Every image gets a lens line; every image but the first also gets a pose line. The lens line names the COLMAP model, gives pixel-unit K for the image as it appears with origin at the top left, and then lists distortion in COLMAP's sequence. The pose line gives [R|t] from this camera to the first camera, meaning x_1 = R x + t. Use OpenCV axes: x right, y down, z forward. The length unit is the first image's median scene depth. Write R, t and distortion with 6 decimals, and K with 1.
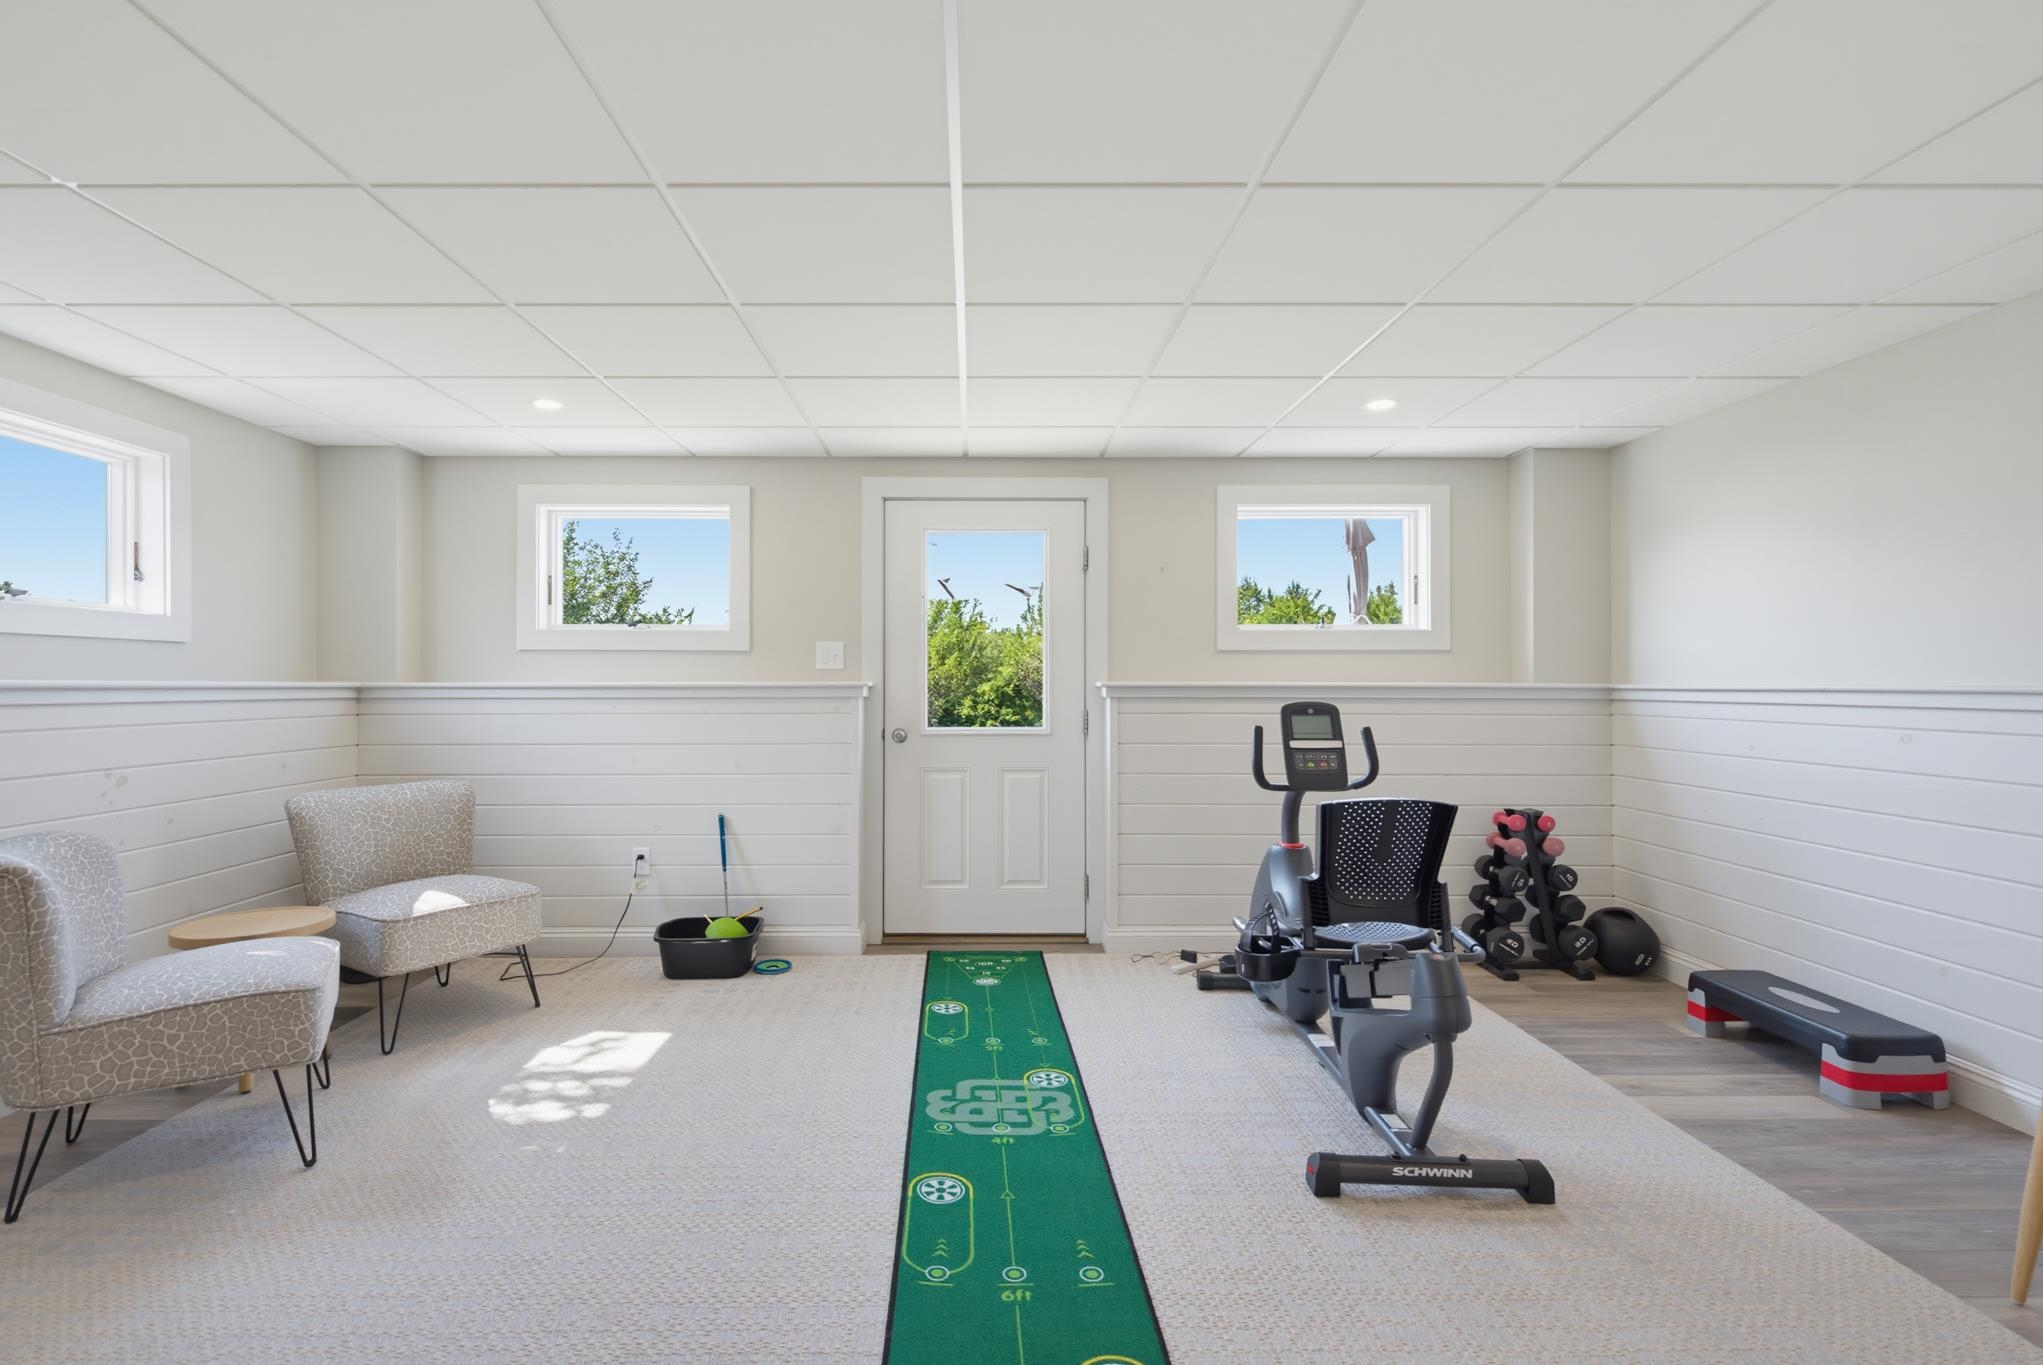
lens RADIAL K [[931.2, 0, 1001.5], [0, 931.2, 680.3], [0, 0, 1]] dist [0.000765, -0.001133]
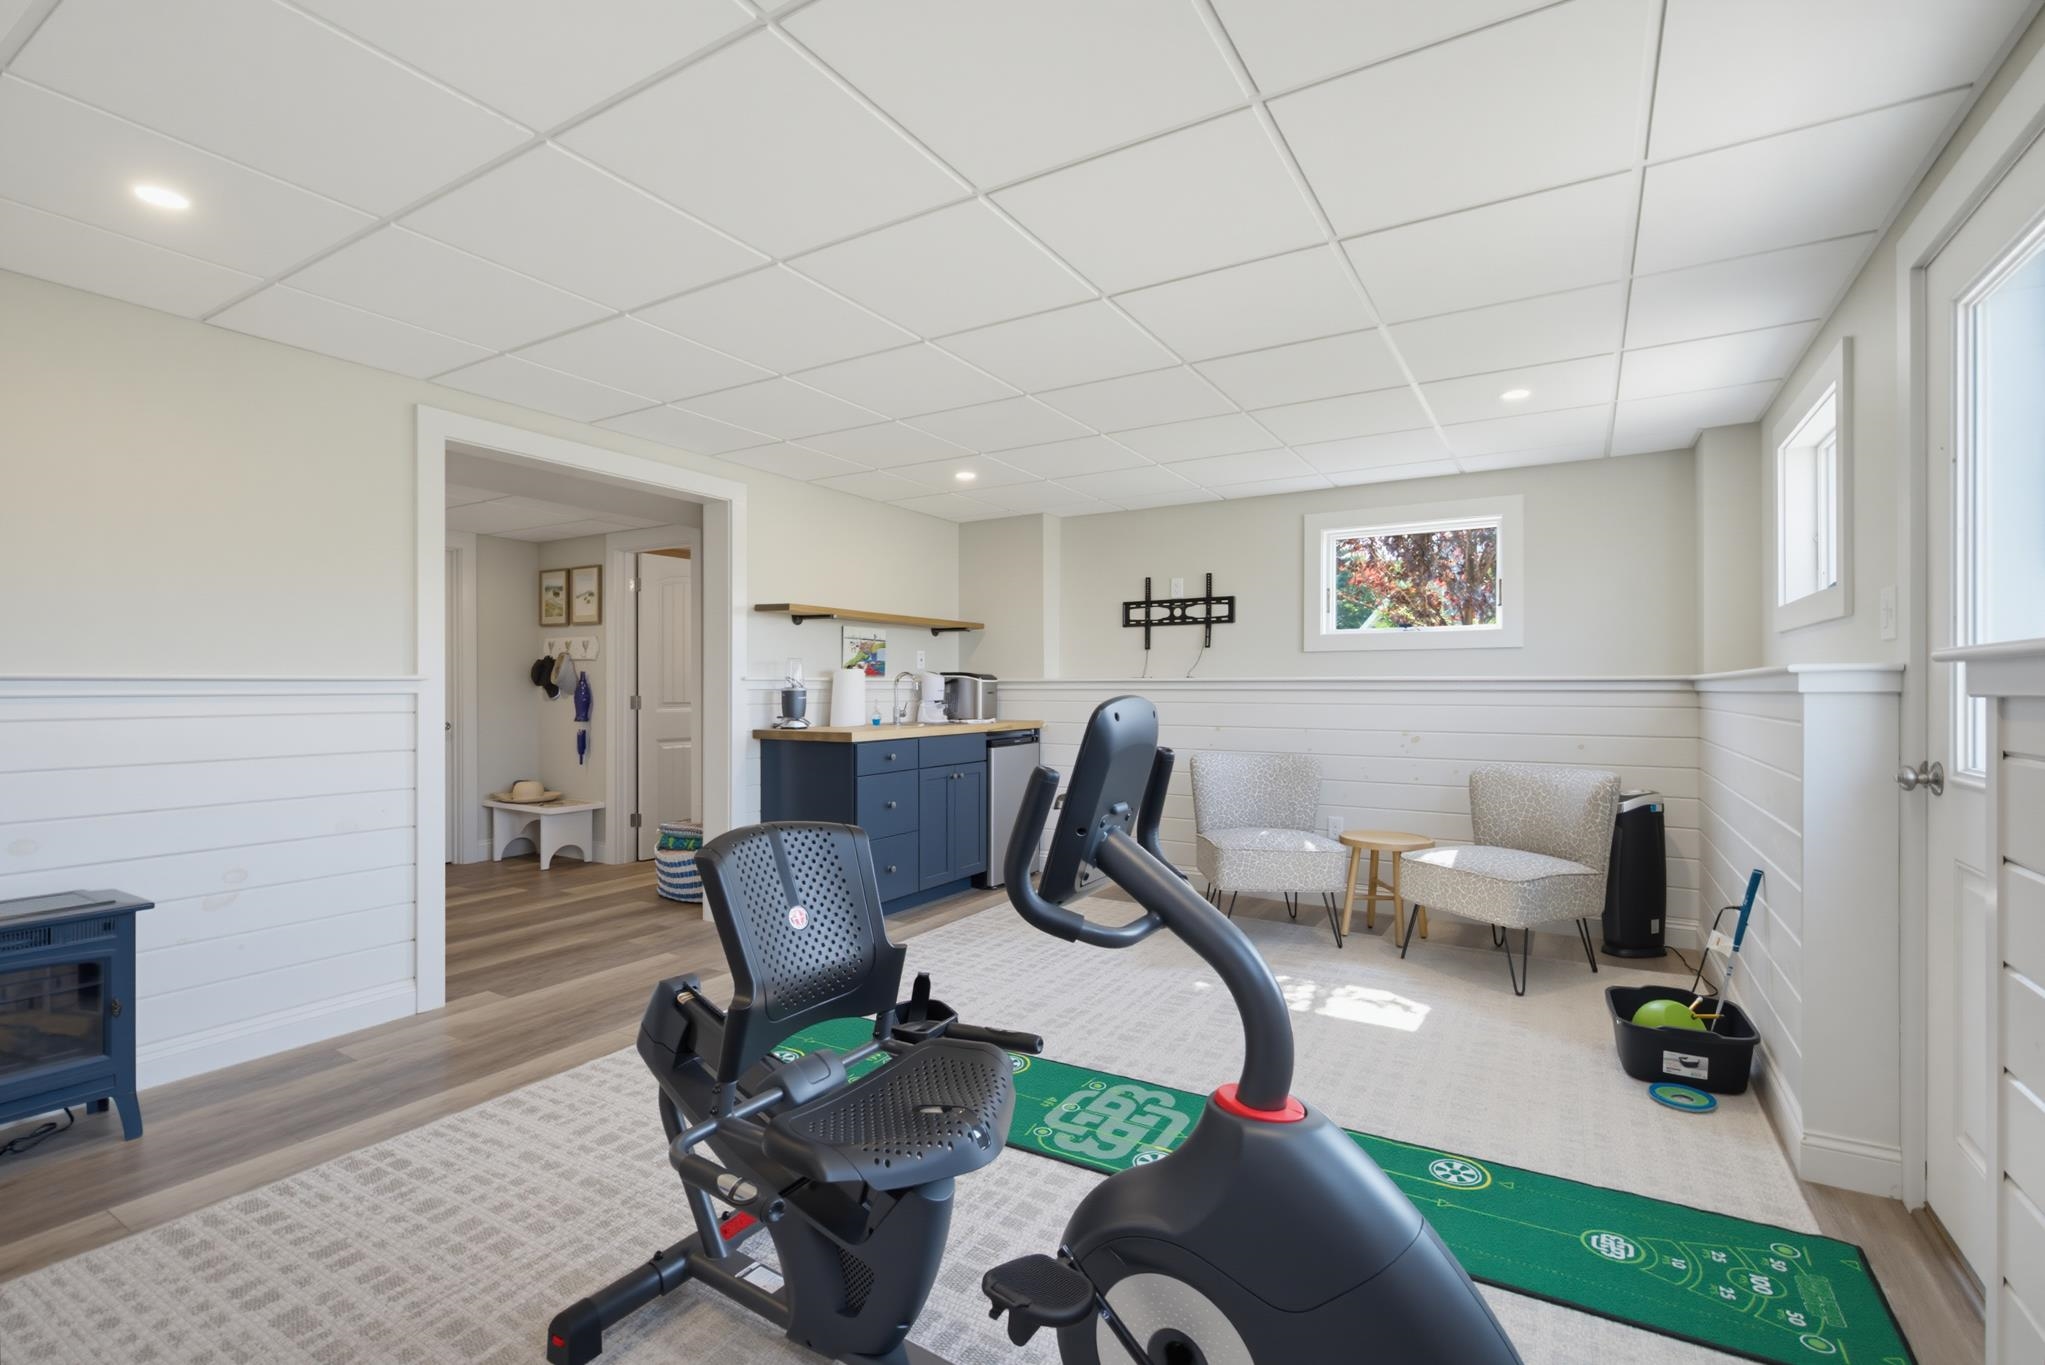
lens RADIAL K [[932.1, 0, 1025.4], [0, 932.1, 696.3], [0, 0, 1]] dist [0.000765, -0.001133]
pose [[-0.531624, 0.011178, -0.846907, 0.831866], [0.004376, 0.999936, 0.010450, 0.016350], [0.846969, 0.001849, -0.531639, 1.402534]]
